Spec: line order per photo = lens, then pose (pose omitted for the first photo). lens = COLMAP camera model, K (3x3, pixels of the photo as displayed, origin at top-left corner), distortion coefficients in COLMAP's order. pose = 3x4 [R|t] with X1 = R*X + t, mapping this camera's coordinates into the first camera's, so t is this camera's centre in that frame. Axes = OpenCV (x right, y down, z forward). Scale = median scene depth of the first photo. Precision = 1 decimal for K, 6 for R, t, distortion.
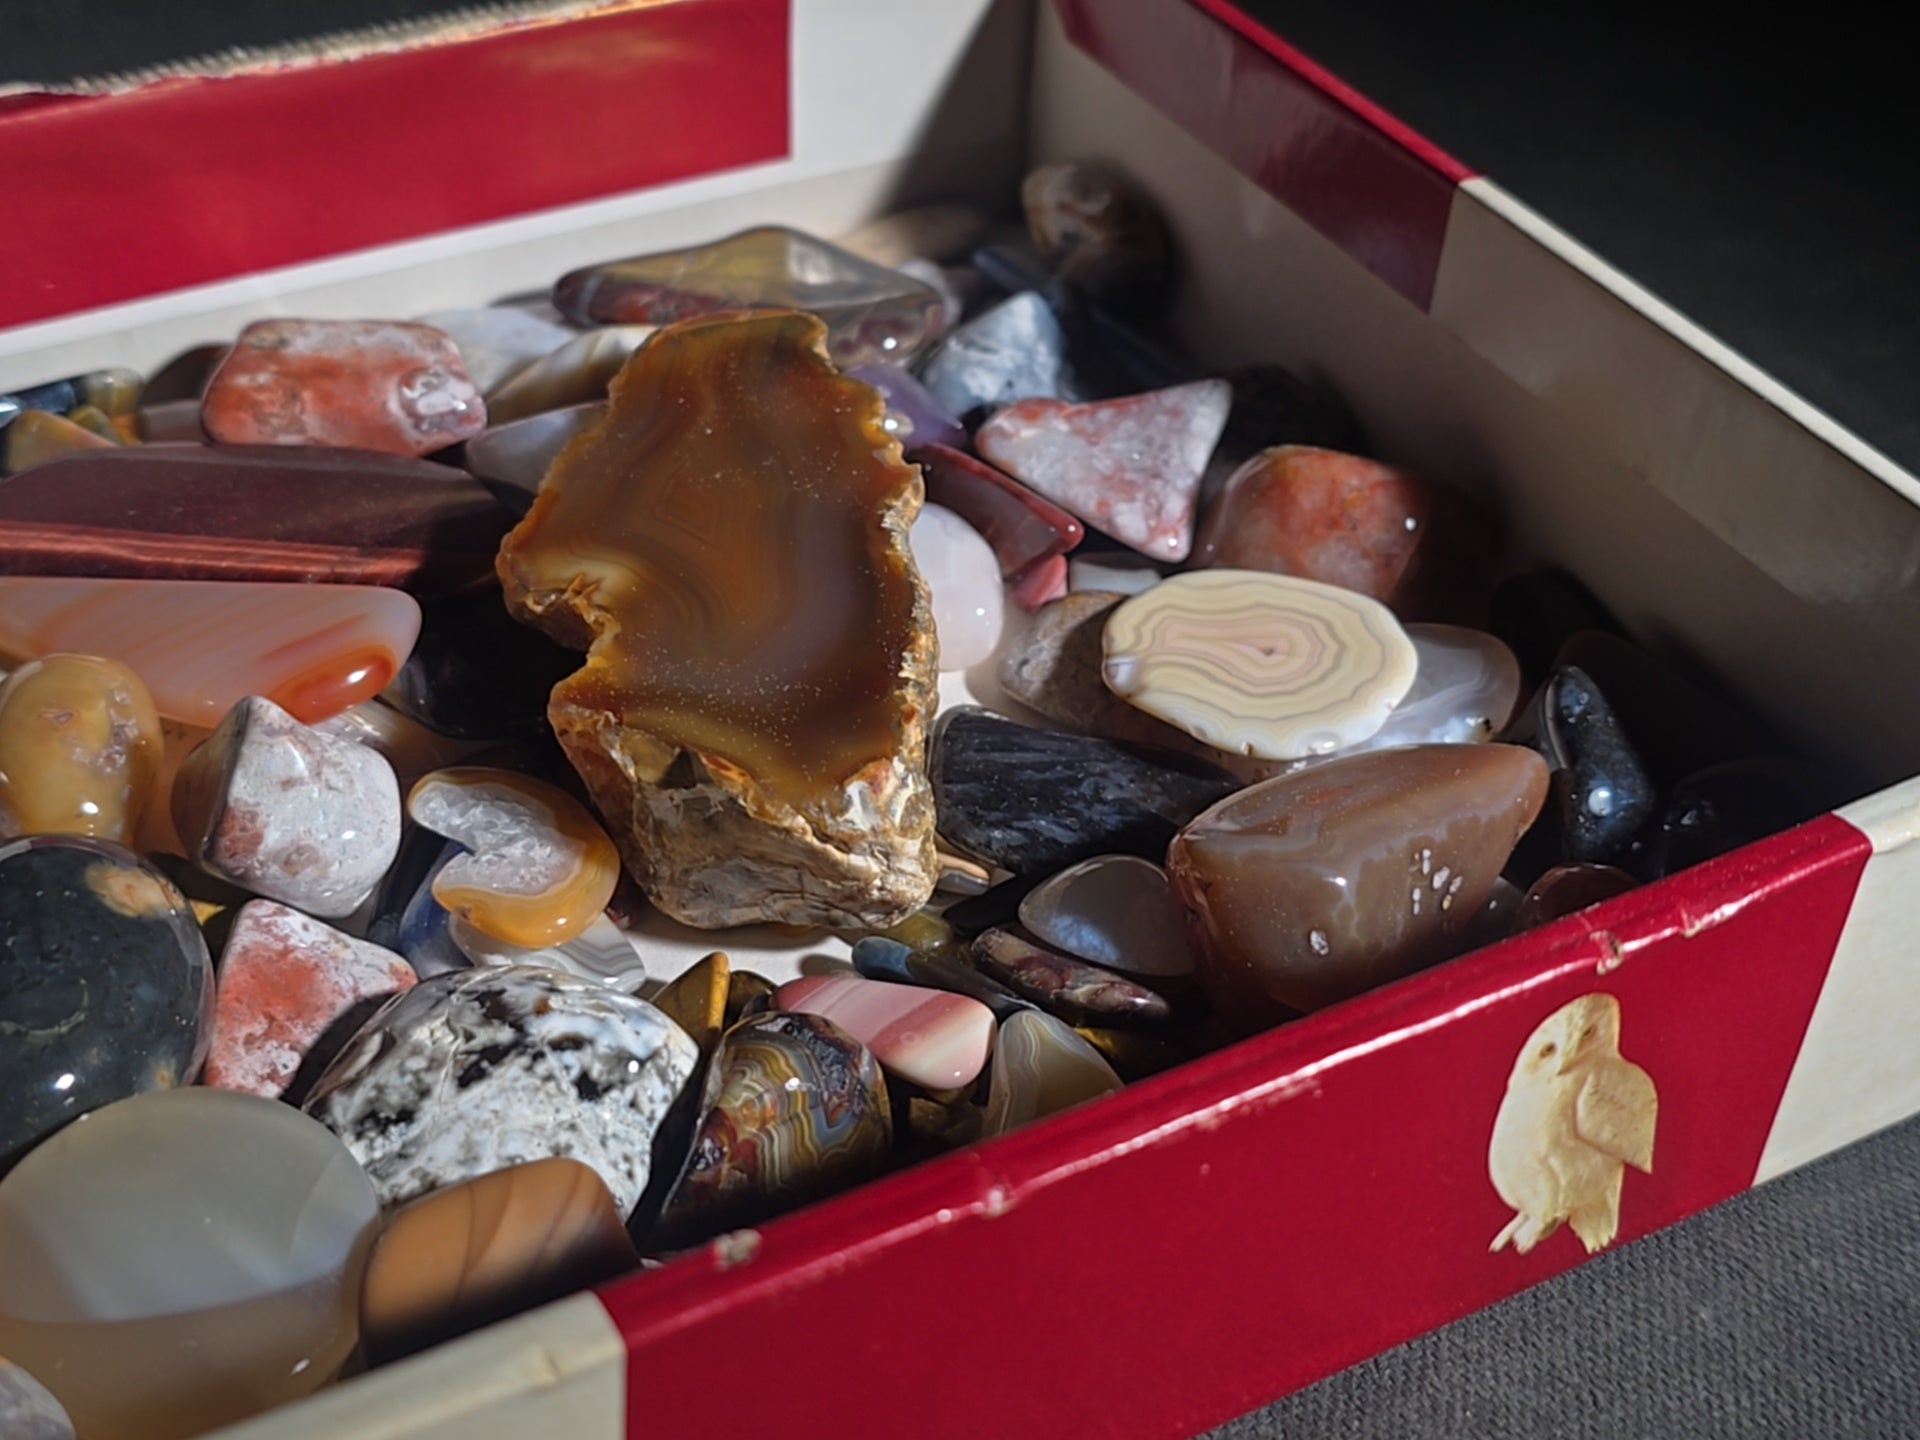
lens RADIAL K [[2980.8, 0, 1037.7], [0, 2980.8, 736.0], [0, 0, 1]] dist [0.015935, -0.482222]
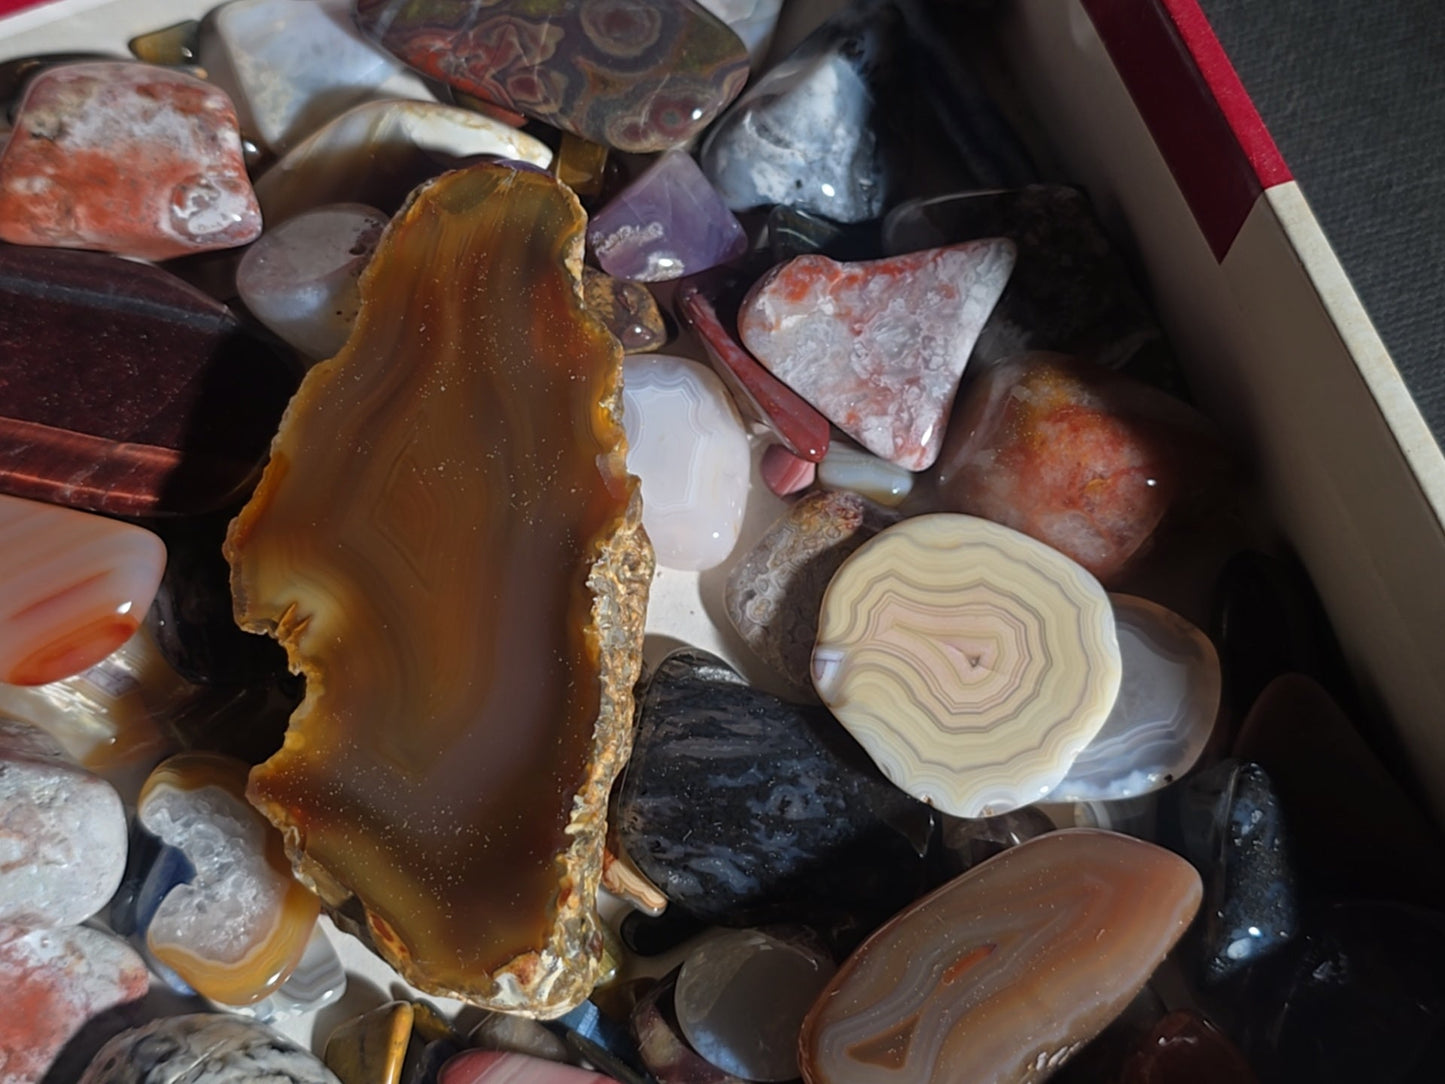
lens RADIAL K [[2252.2, 0, 775.3], [0, 2252.2, 578.7], [0, 0, 1]] dist [-0.024731, -0.233395]
pose [[0.987033, 0.136653, -0.084217, 0.081729], [-0.067743, 0.830258, 0.553247, -0.545480], [0.145525, -0.540368, 0.828749, 0.416987]]
